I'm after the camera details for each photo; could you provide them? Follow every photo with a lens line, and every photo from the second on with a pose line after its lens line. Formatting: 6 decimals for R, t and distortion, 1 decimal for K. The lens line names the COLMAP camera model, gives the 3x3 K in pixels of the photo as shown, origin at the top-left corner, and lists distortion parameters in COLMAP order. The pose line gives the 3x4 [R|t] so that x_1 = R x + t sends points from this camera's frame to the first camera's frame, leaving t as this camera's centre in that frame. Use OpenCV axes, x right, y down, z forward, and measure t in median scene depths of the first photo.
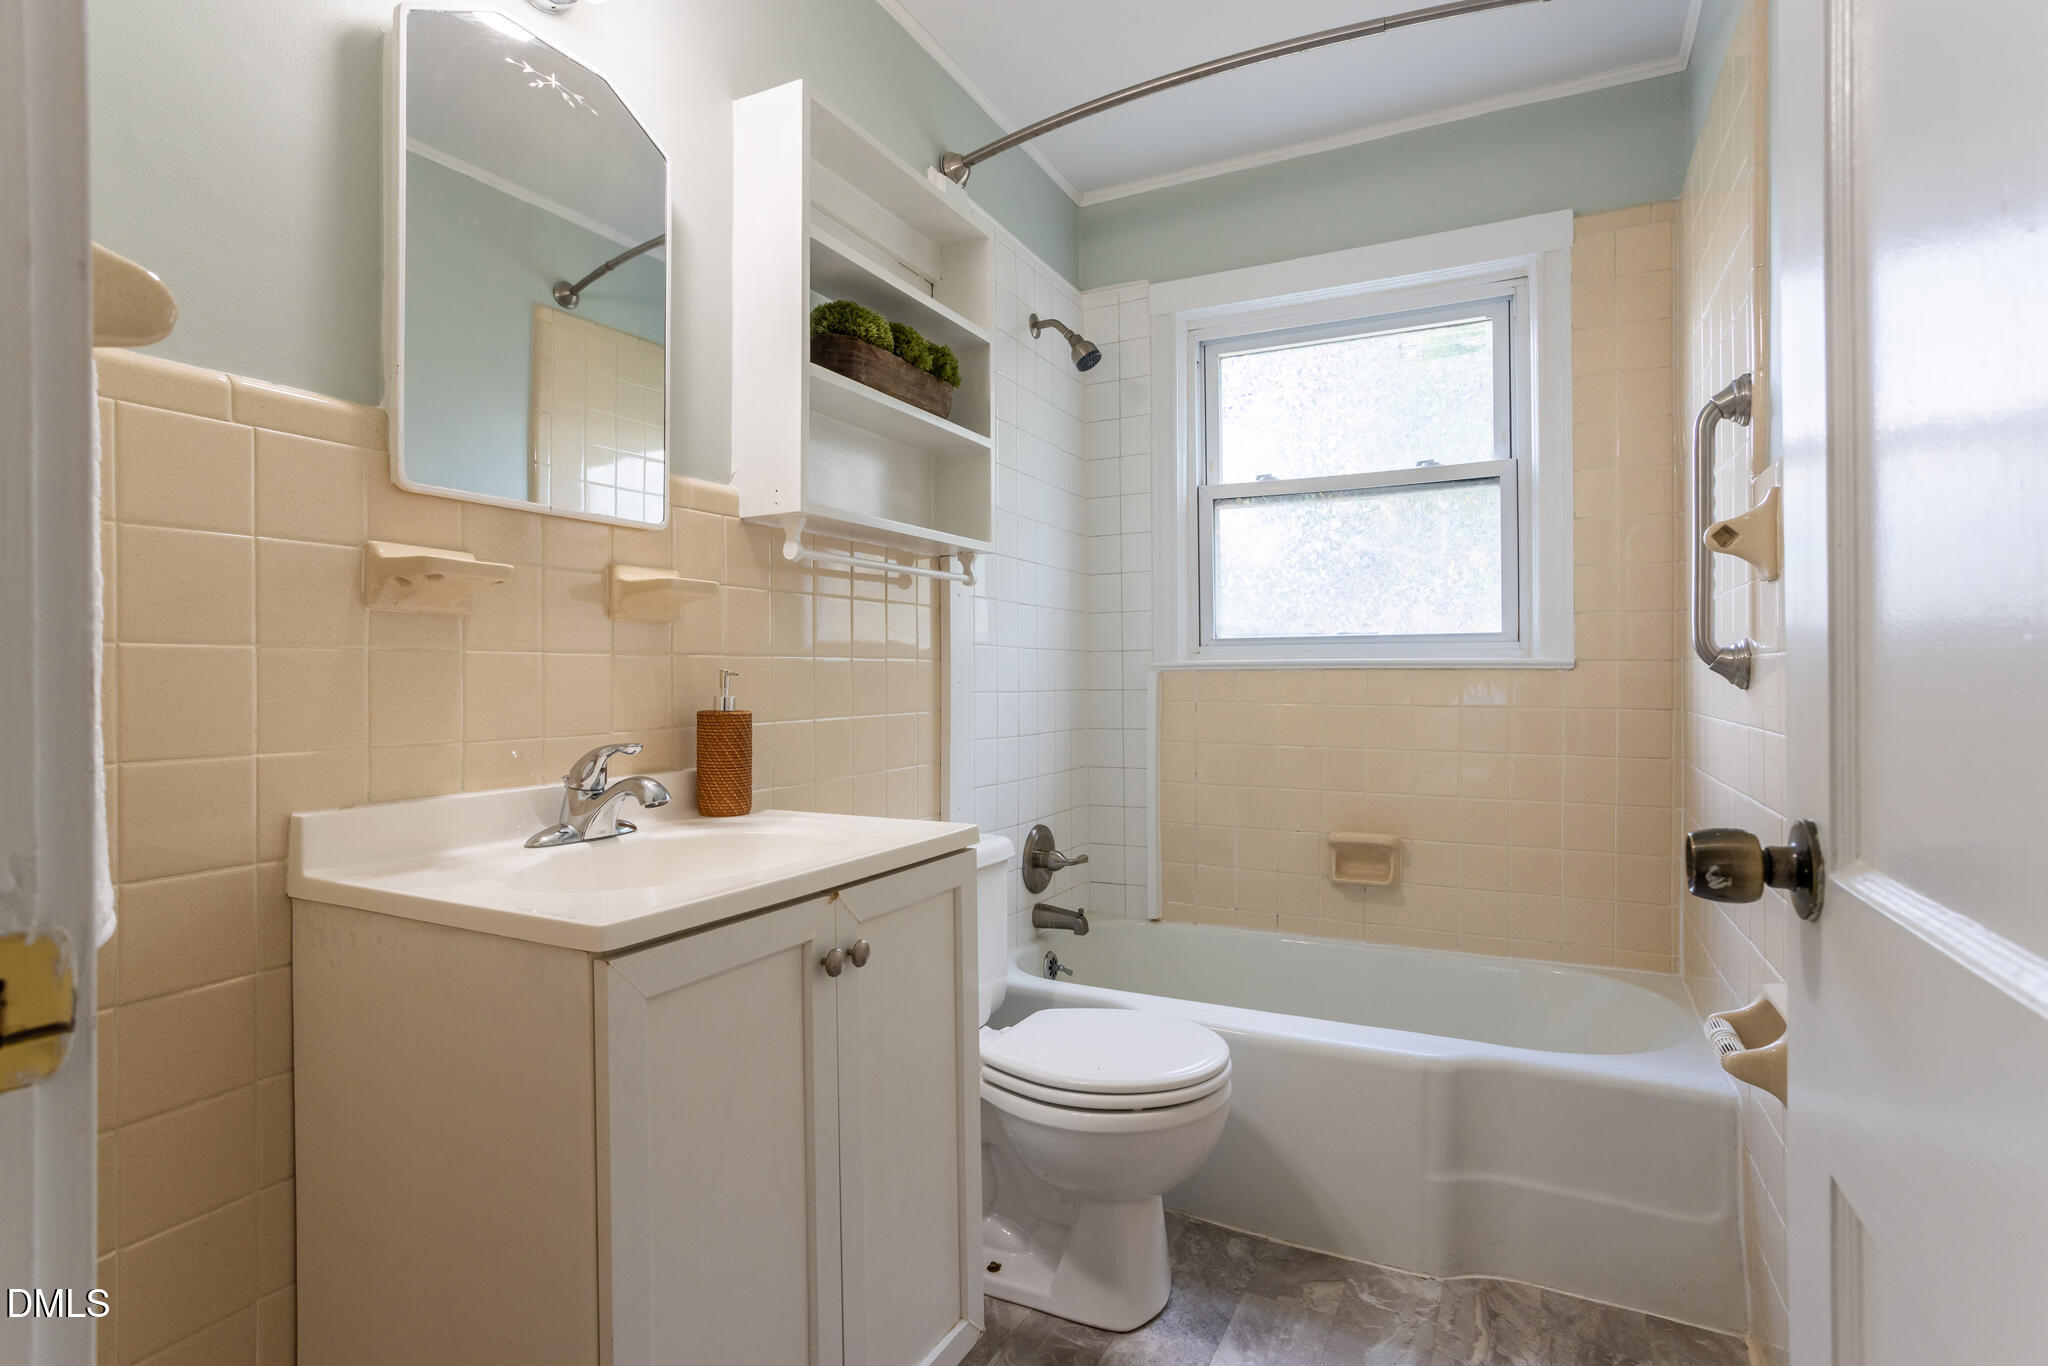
lens RADIAL K [[999.9, 0, 1014.7], [0, 999.9, 674.9], [0, 0, 1]] dist [-0.056422, 0.035017]
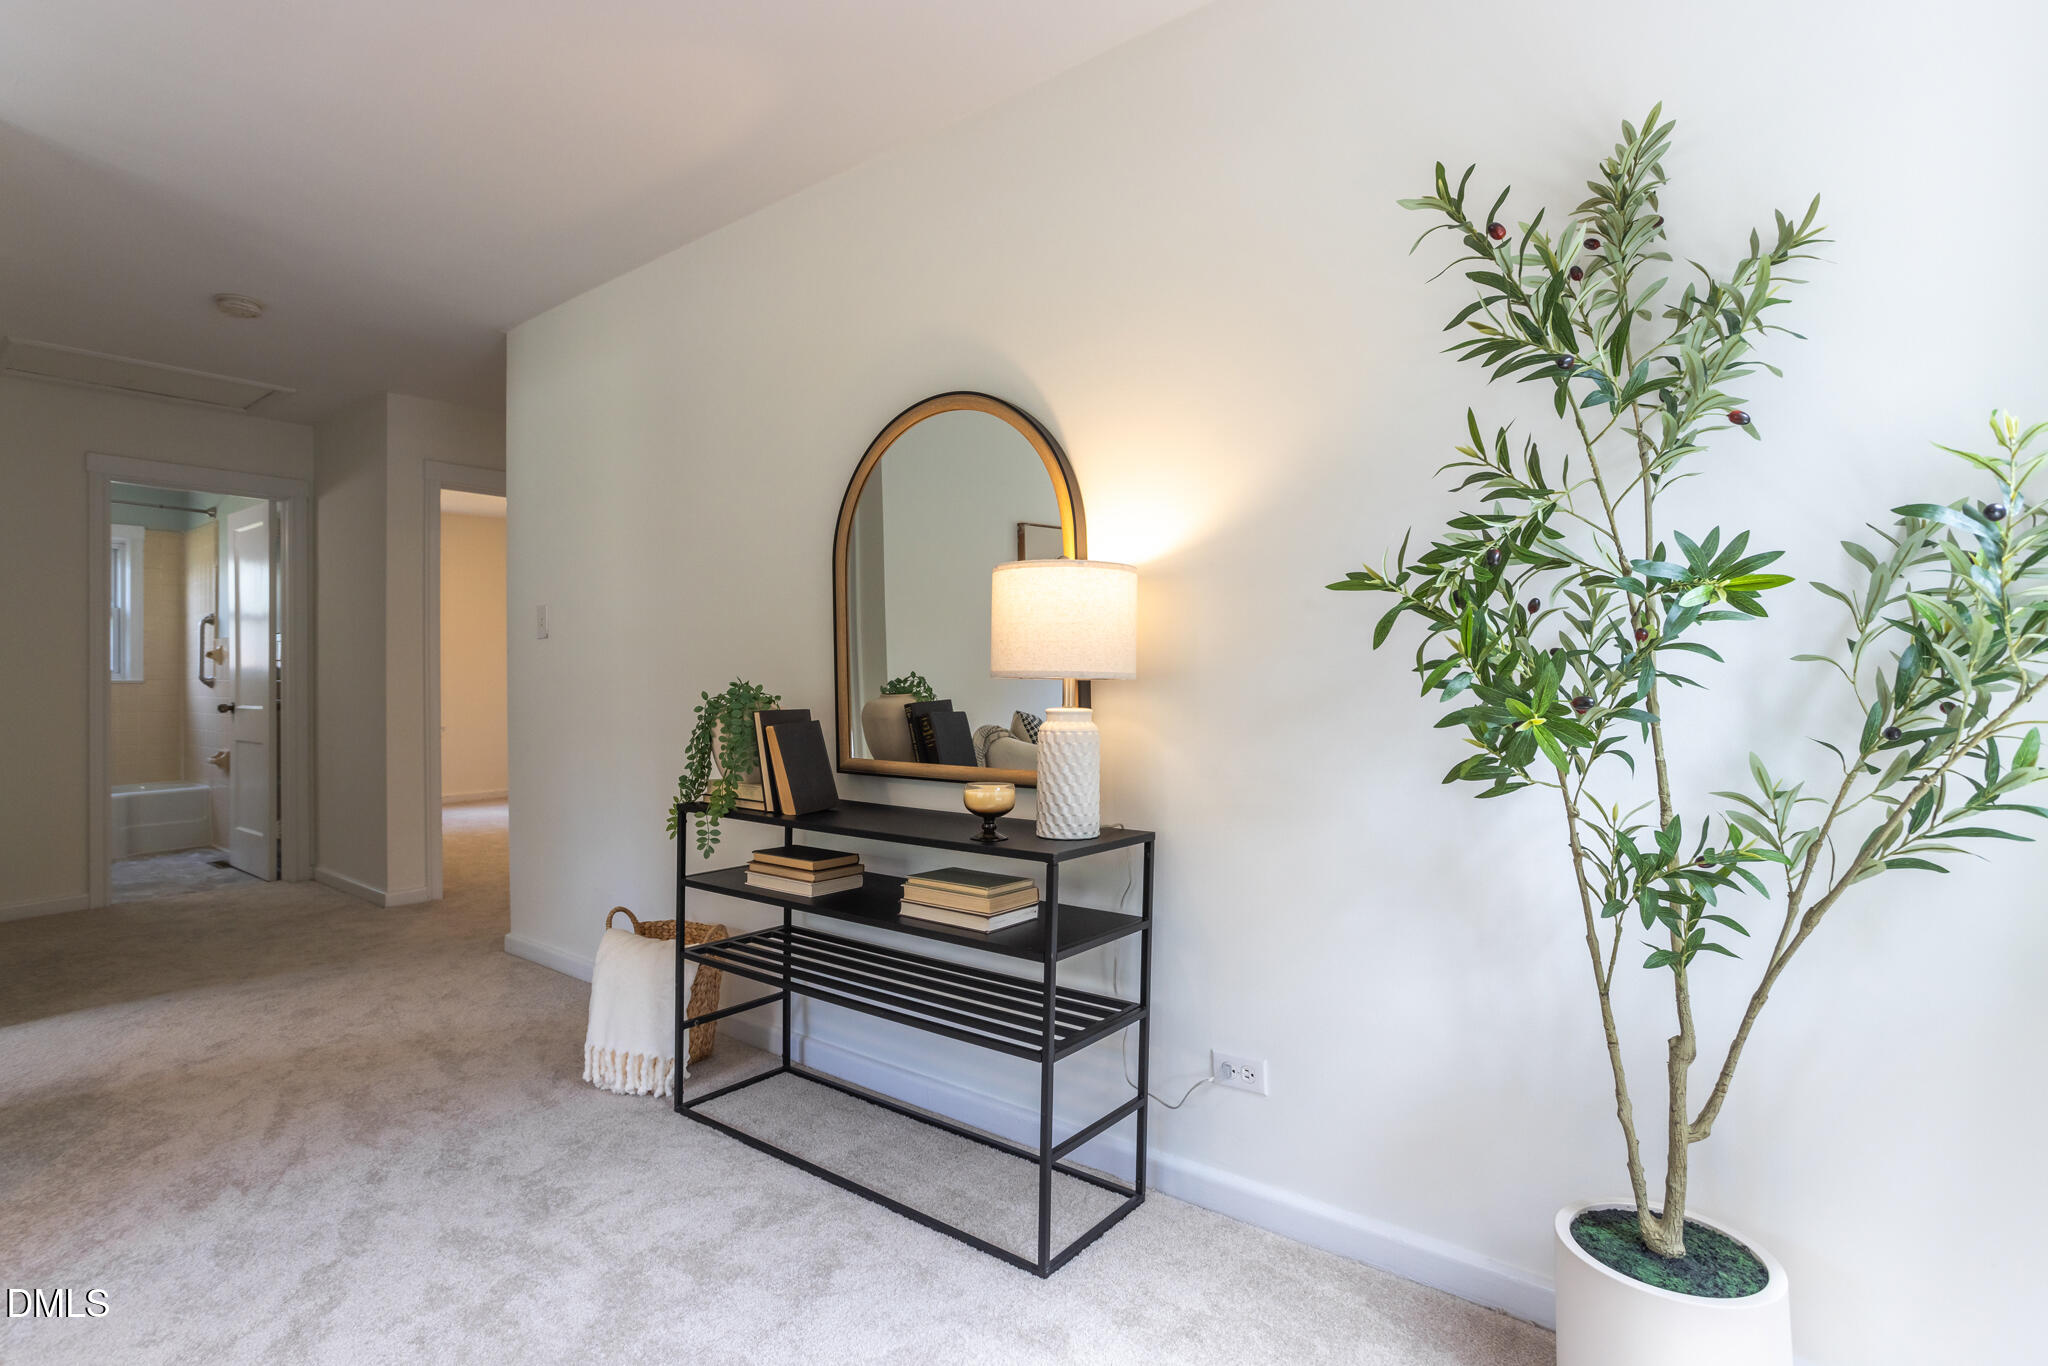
lens RADIAL K [[999.9, 0, 1014.7], [0, 999.9, 674.9], [0, 0, 1]] dist [-0.056422, 0.035017]
pose [[0.187278, 0.002754, 0.982303, -1.738185], [0.003472, 0.999988, -0.003466, -0.011278], [-0.982301, 0.004060, 0.187266, -2.015395]]
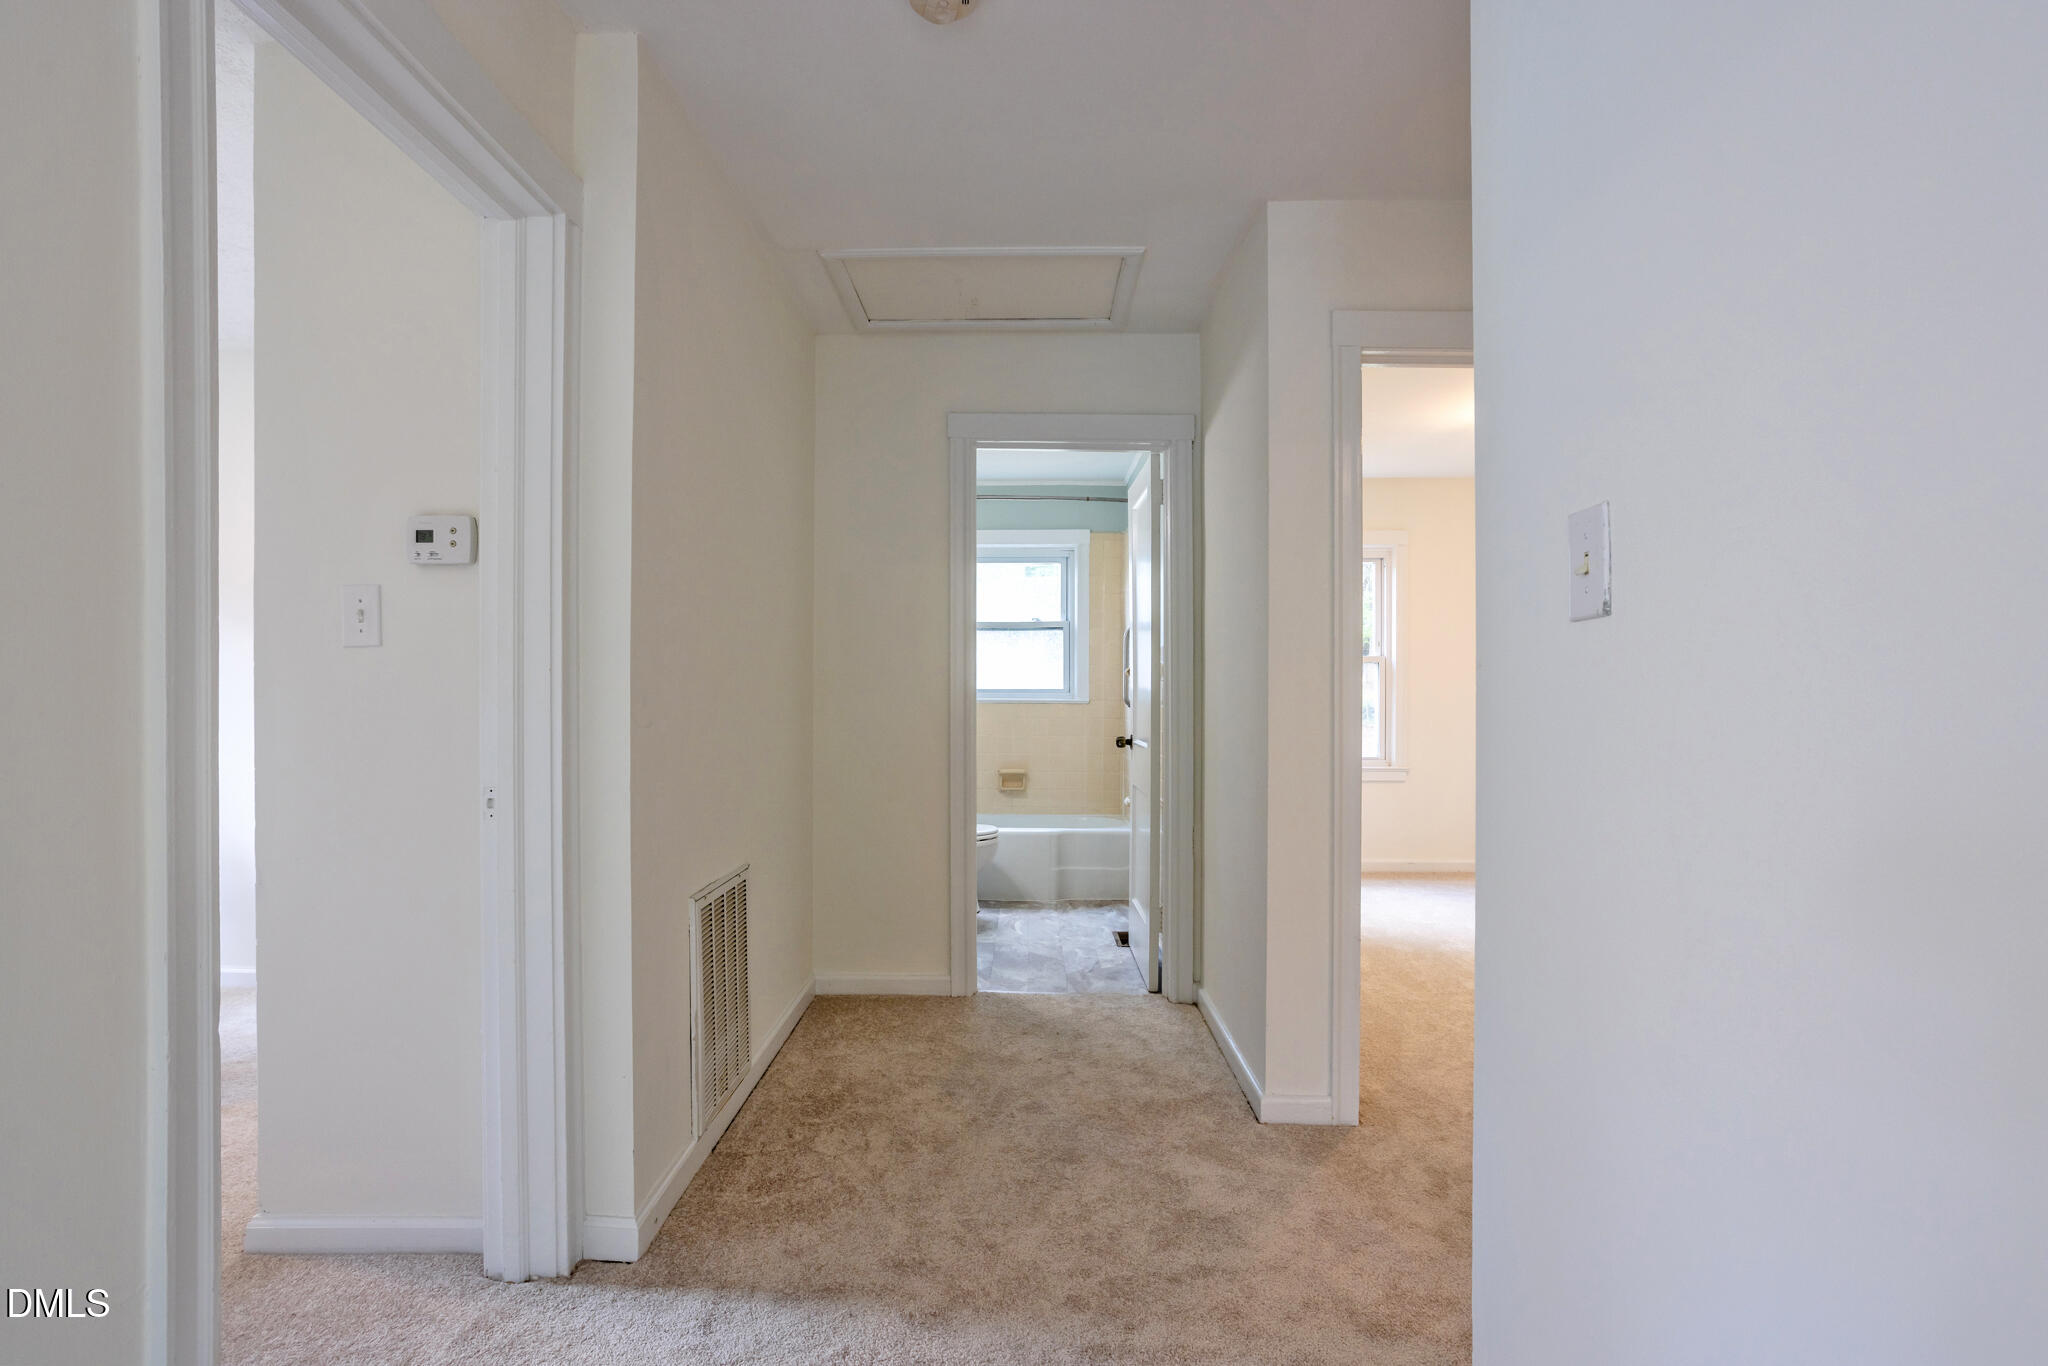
lens RADIAL K [[1017.7, 0, 965.7], [0, 1017.7, 689.6], [0, 0, 1]] dist [-0.055765, -0.035602]
pose [[0.911865, 0.004161, 0.410469, -0.826375], [-0.004143, 0.999991, -0.000931, -0.038089], [-0.410469, -0.000852, 0.911874, -1.309169]]
